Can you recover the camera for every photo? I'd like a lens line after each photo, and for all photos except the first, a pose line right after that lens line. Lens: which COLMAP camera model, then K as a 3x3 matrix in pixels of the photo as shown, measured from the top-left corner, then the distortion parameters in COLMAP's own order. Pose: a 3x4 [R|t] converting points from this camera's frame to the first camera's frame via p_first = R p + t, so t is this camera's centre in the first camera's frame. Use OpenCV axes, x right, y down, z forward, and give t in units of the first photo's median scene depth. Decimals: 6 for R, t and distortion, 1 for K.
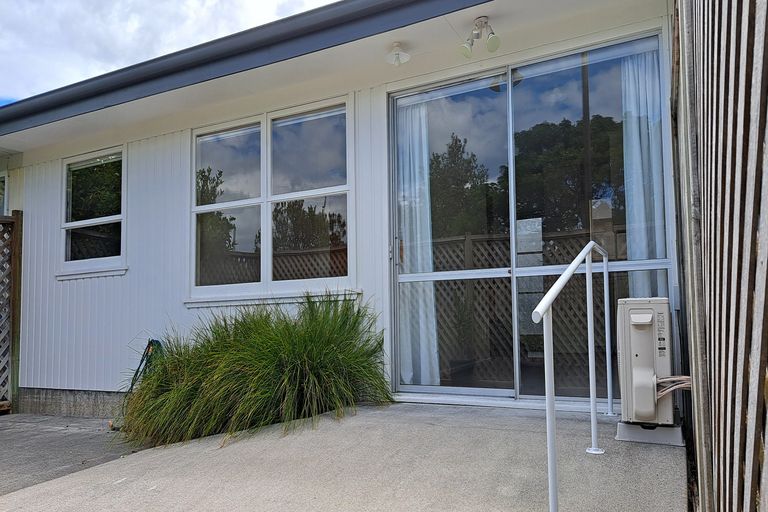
lens RADIAL K [[559.7, 0, 389.0], [0, 559.7, 285.9], [0, 0, 1]] dist [0.065716, -0.084188]
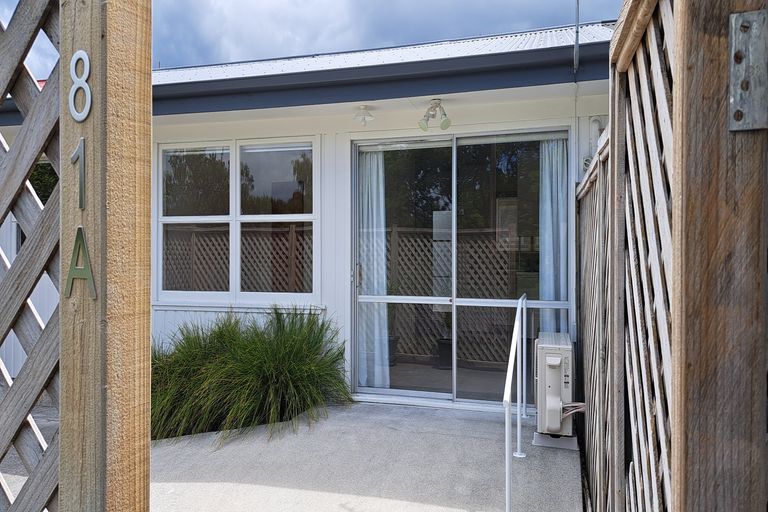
lens RADIAL K [[553.9, 0, 384.0], [0, 553.9, 256.0], [0, 0, 1]] dist [0.040222, 0.000175]
pose [[0.984399, 0.017939, 0.175031, -0.142741], [-0.026718, 0.998493, 0.047927, -0.169005], [-0.173908, -0.051856, 0.983396, -0.183009]]
